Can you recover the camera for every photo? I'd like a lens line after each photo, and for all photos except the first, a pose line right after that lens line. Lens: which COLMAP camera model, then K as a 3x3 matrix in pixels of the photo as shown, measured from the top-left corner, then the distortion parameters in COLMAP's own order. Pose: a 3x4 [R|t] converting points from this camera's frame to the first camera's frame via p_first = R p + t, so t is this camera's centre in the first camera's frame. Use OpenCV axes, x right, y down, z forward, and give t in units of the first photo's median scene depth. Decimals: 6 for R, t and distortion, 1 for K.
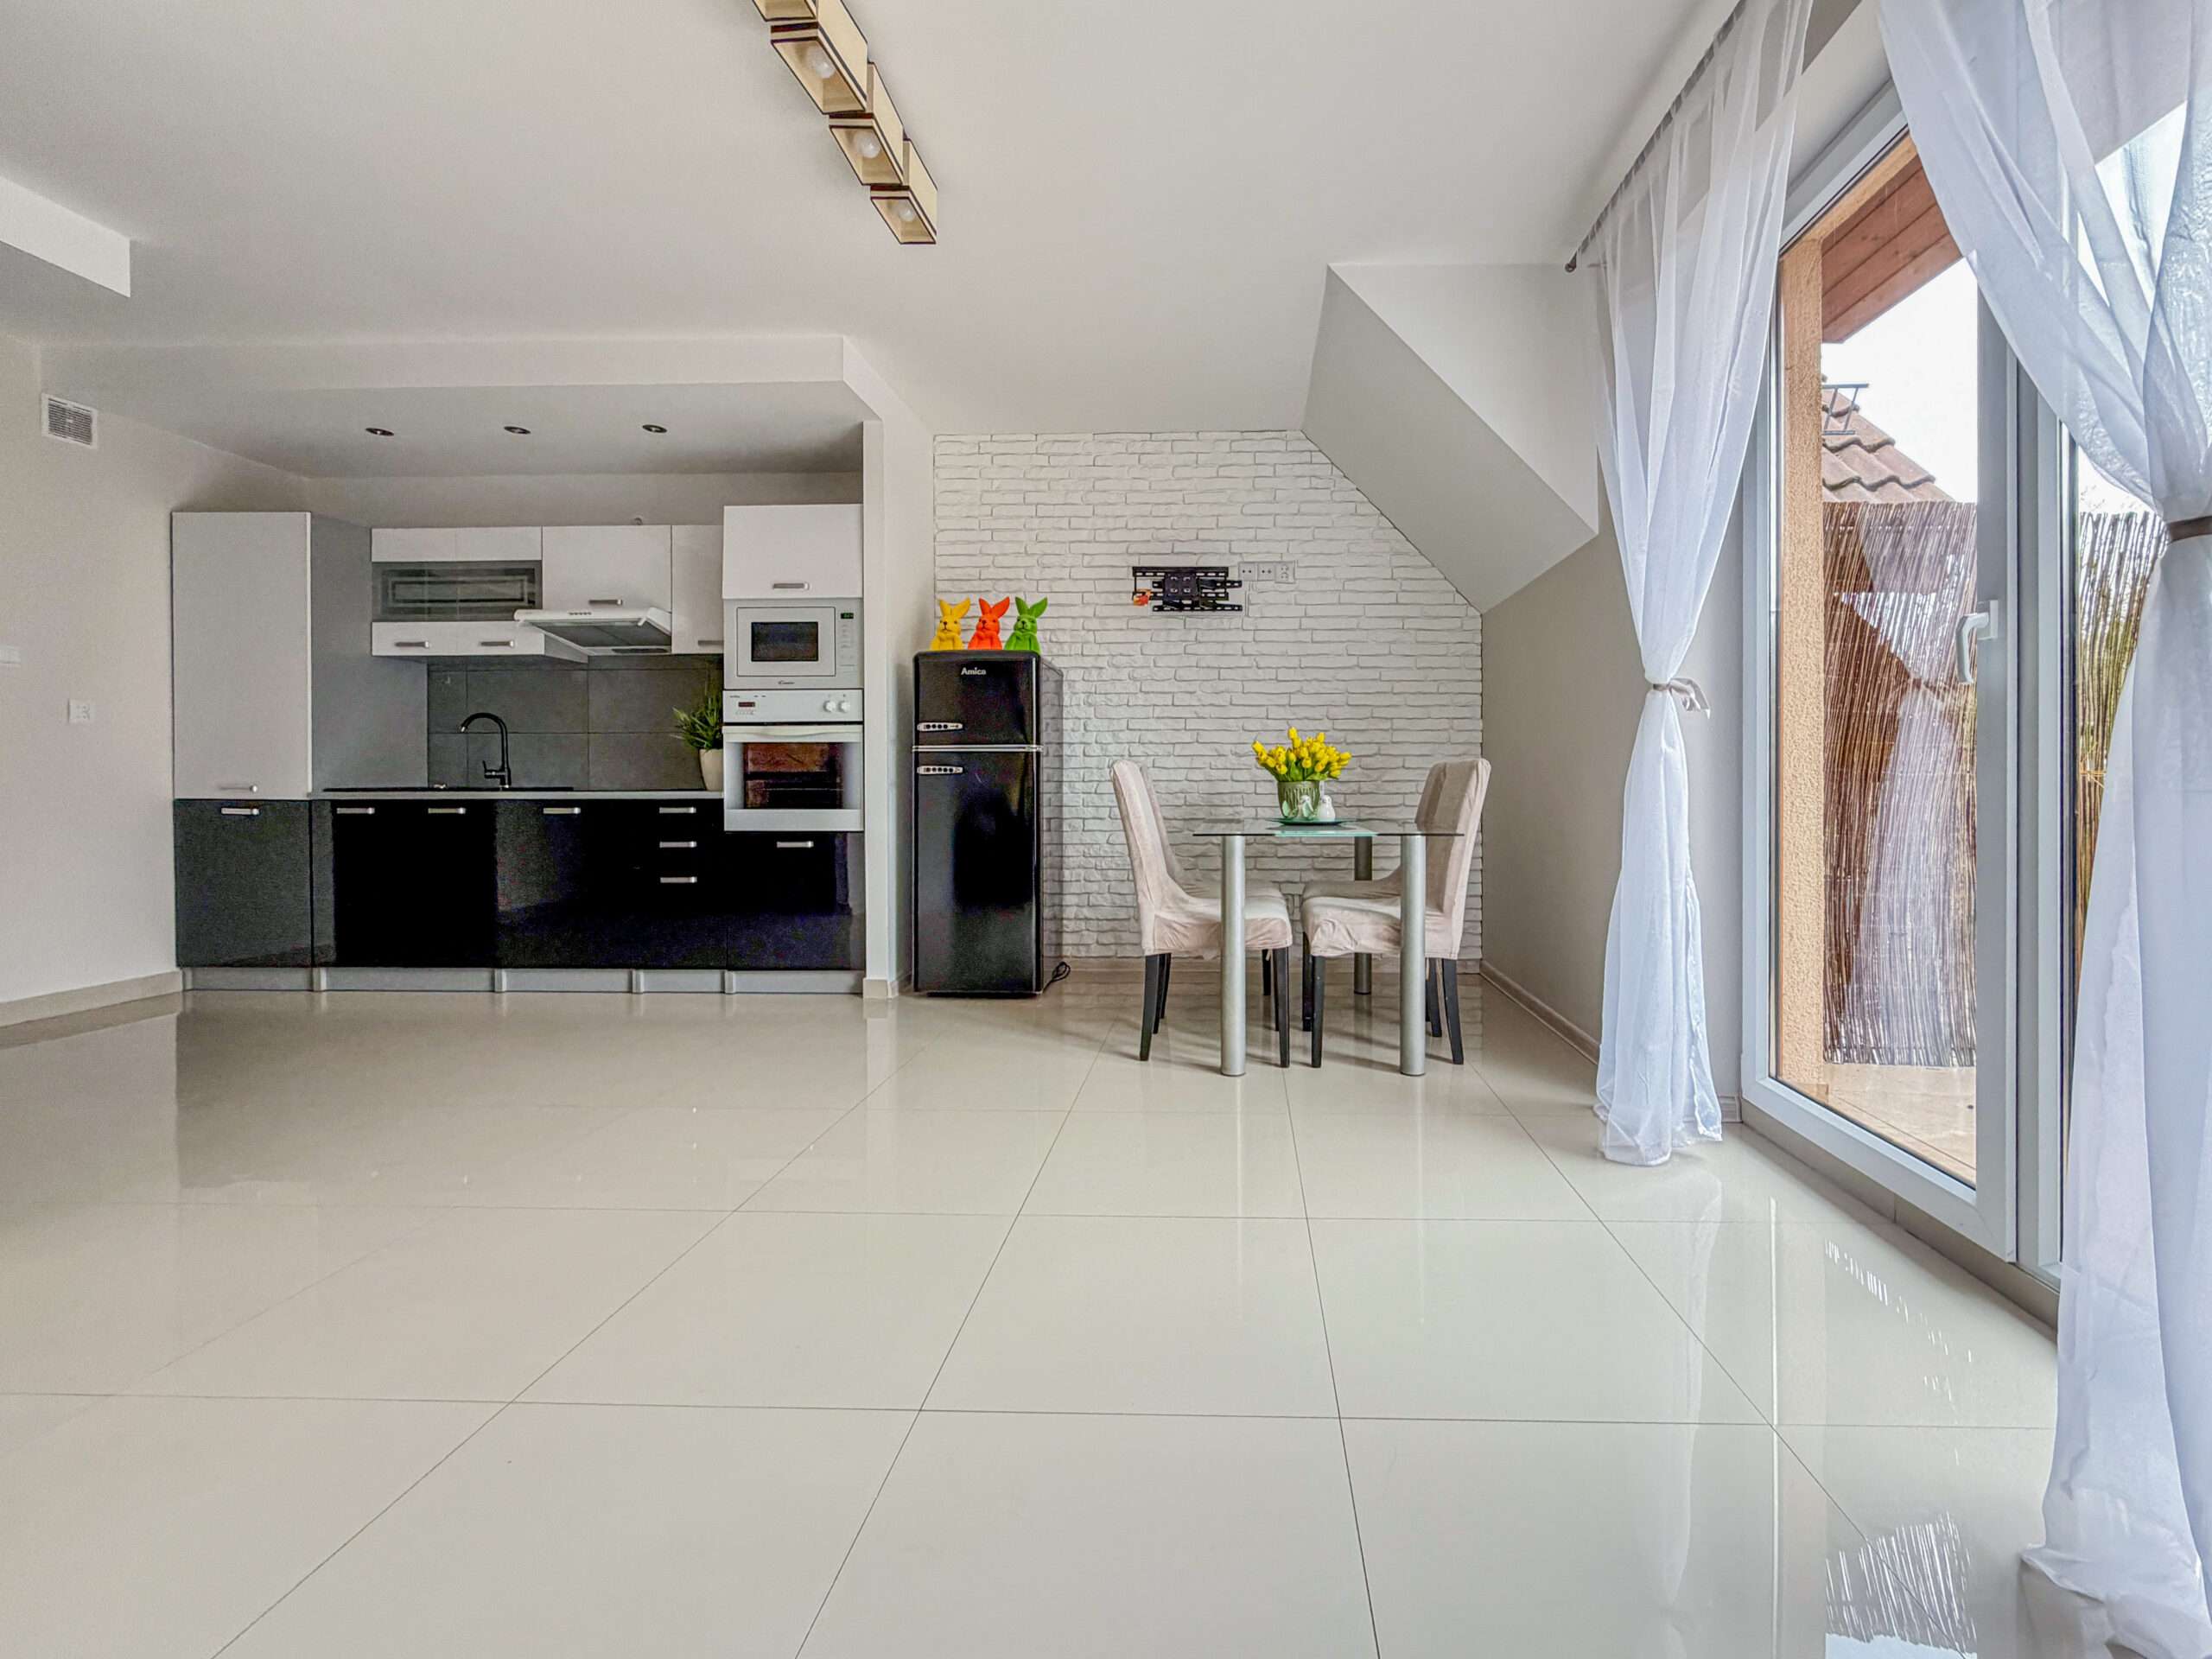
lens RADIAL K [[908.8, 0, 1188.3], [0, 908.8, 793.2], [0, 0, 1]] dist [-0.000631, -0.000747]
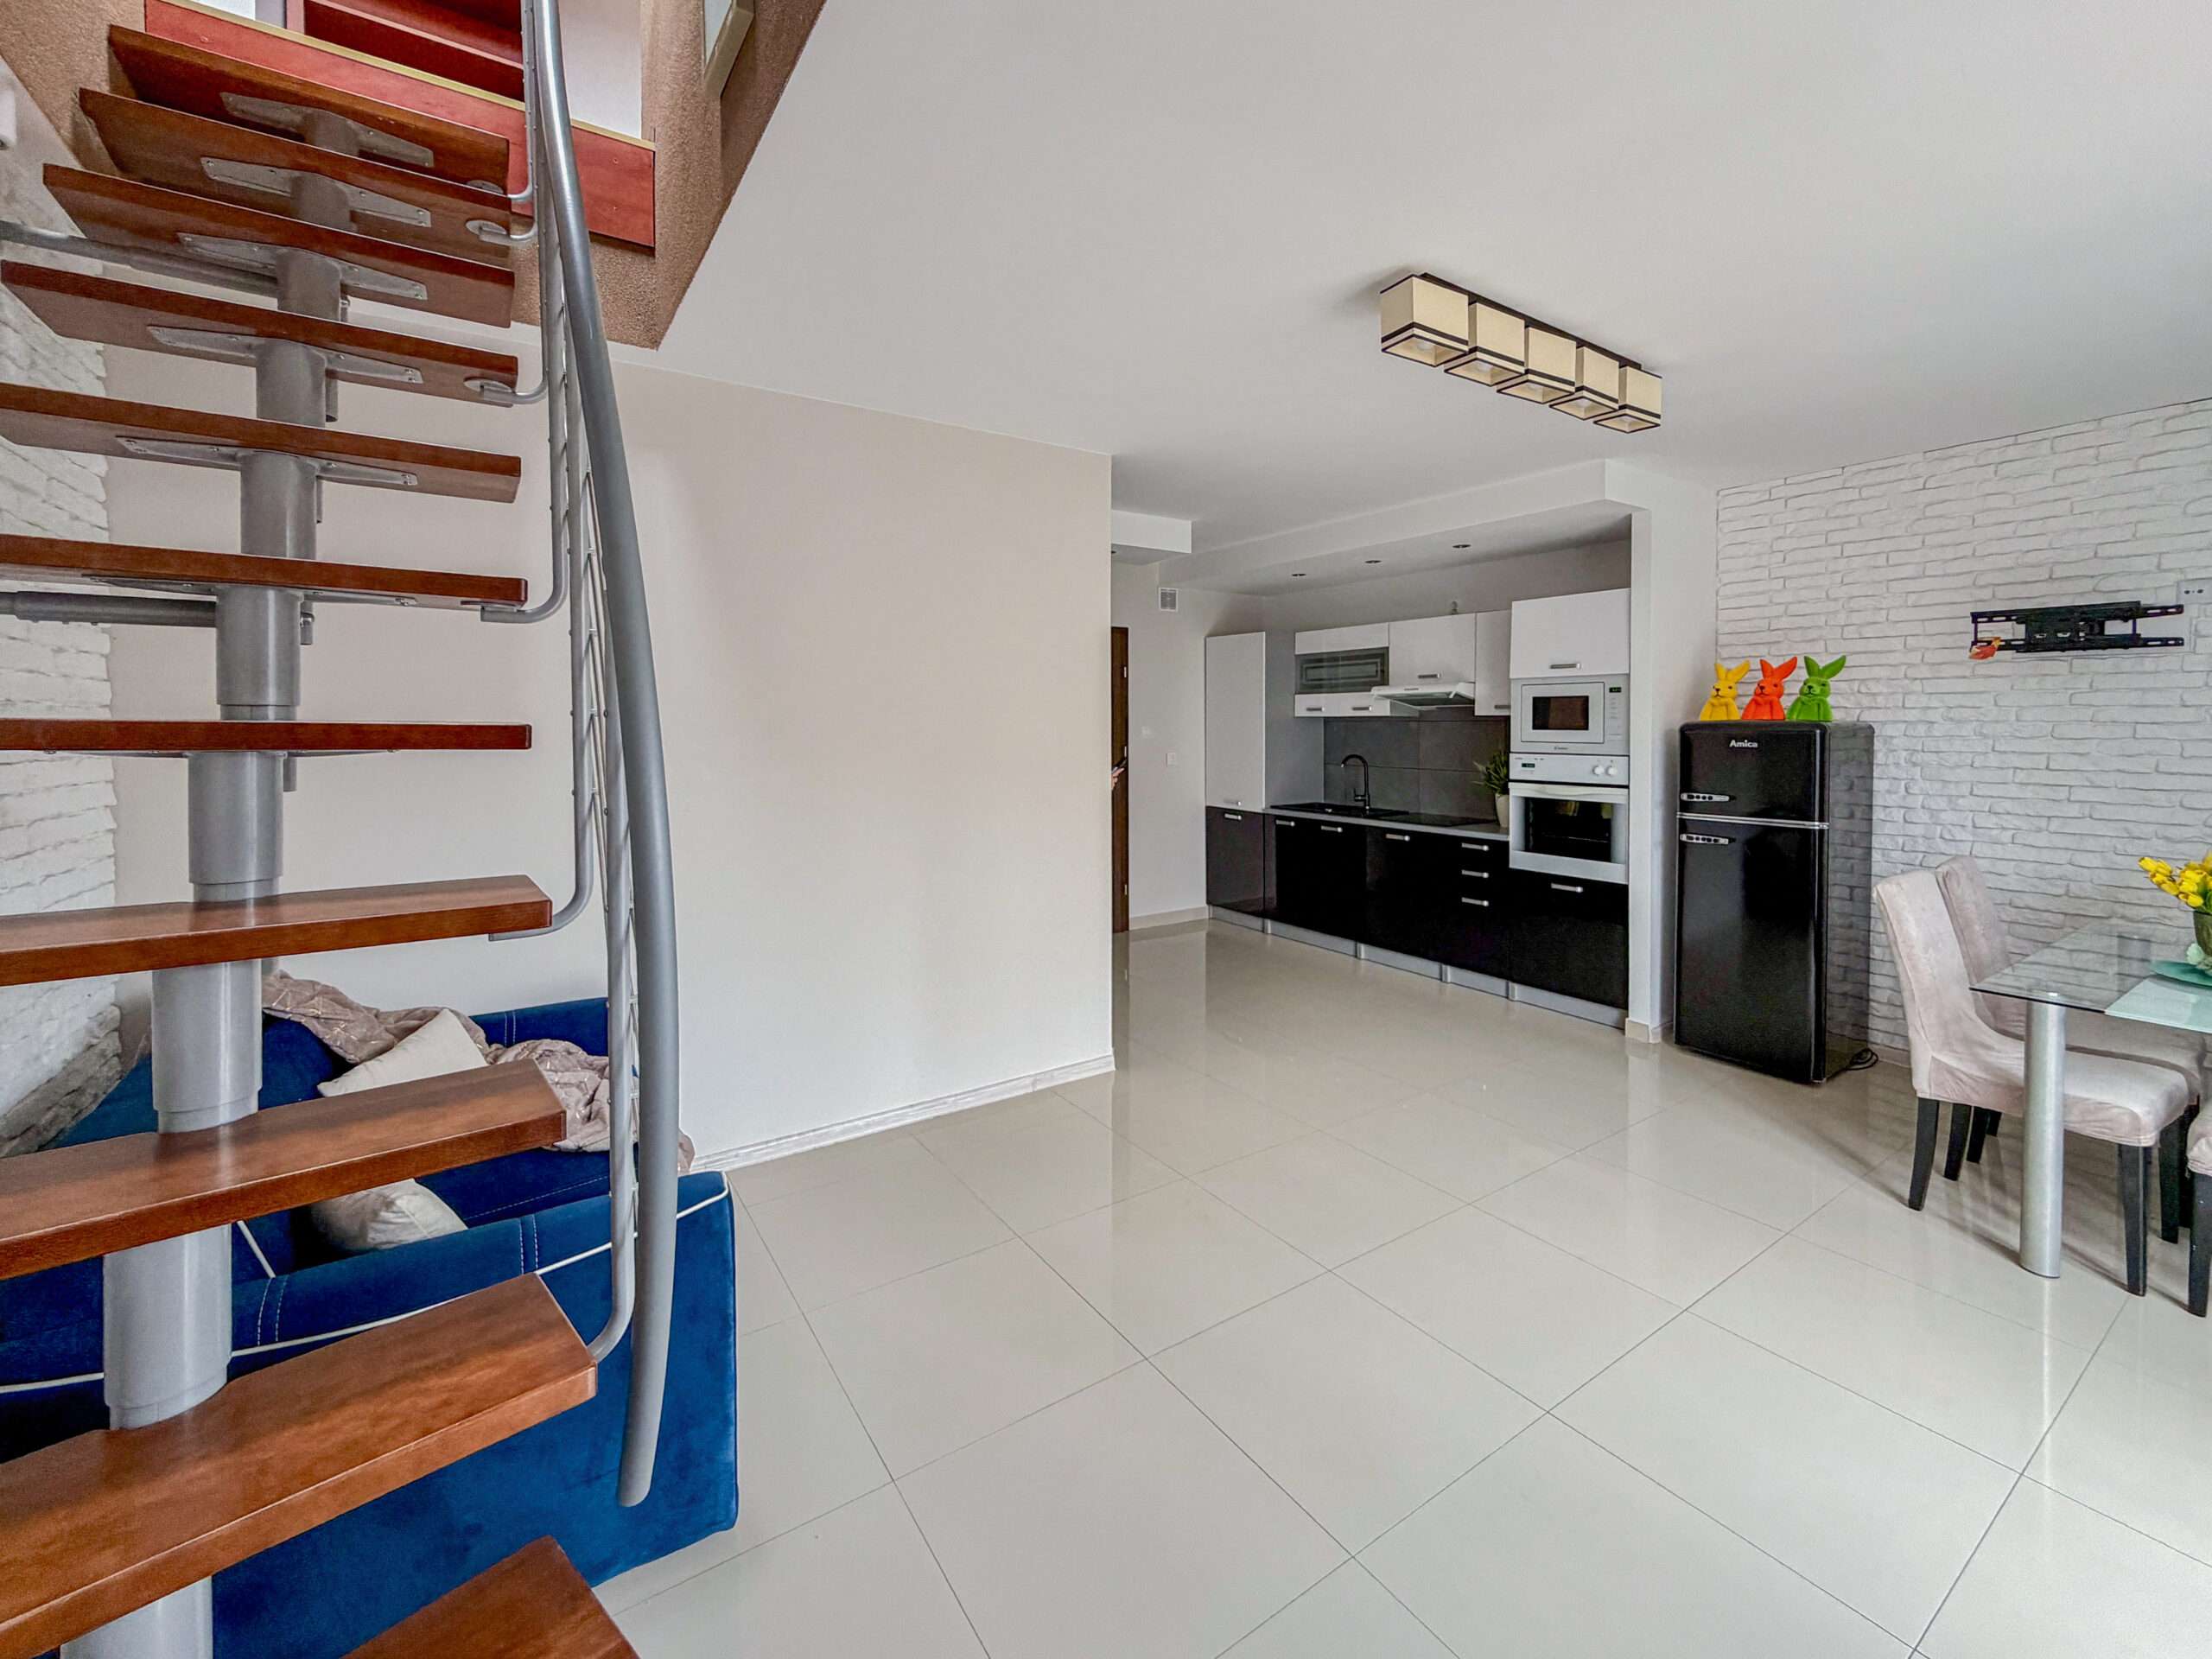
lens RADIAL K [[908.8, 0, 1112.5], [0, 908.8, 743.8], [0, 0, 1]] dist [-0.000631, -0.000747]
pose [[0.588932, 0.017308, -0.807997, 0.155684], [-0.002655, 0.999807, 0.019481, -0.144653], [0.808178, -0.009328, 0.588864, -0.146399]]
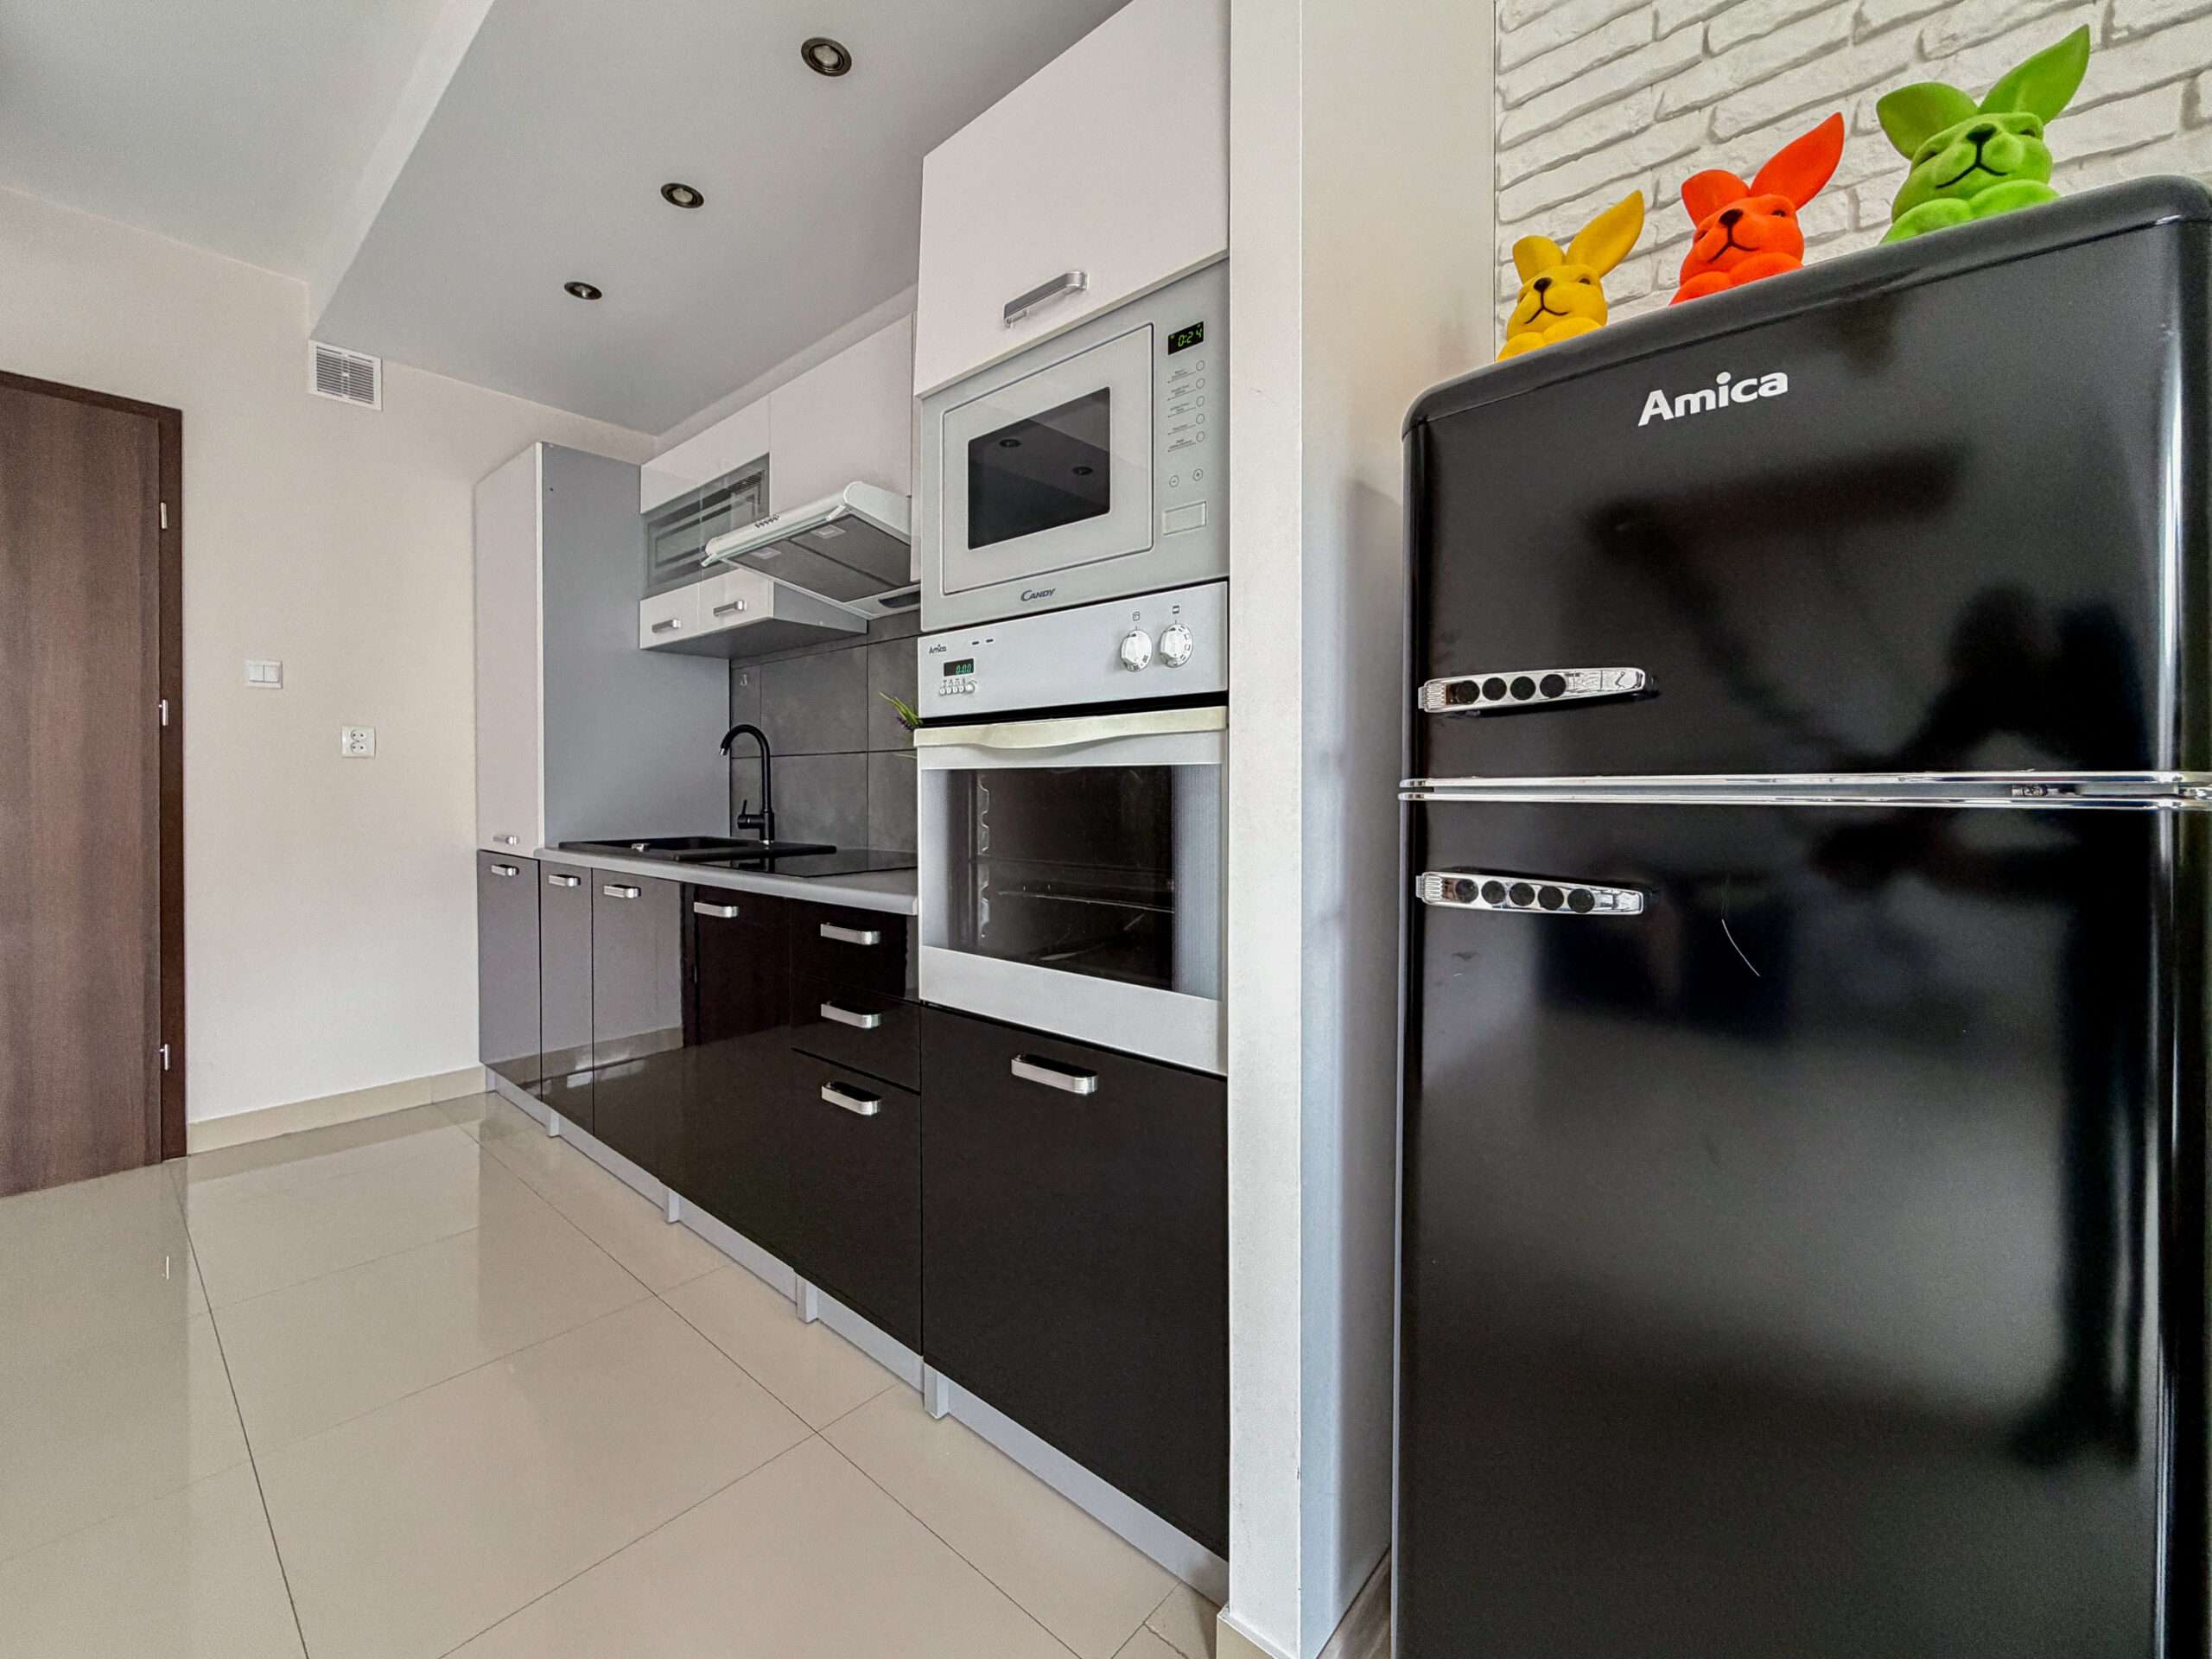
lens RADIAL K [[908.8, 0, 1100.0], [0, 908.8, 796.6], [0, 0, 1]] dist [-0.000631, -0.000747]
pose [[0.782514, 0.006895, -0.622594, -0.205817], [-0.007978, 0.999968, 0.001046, -0.045135], [0.622582, 0.004149, 0.782544, 0.728842]]
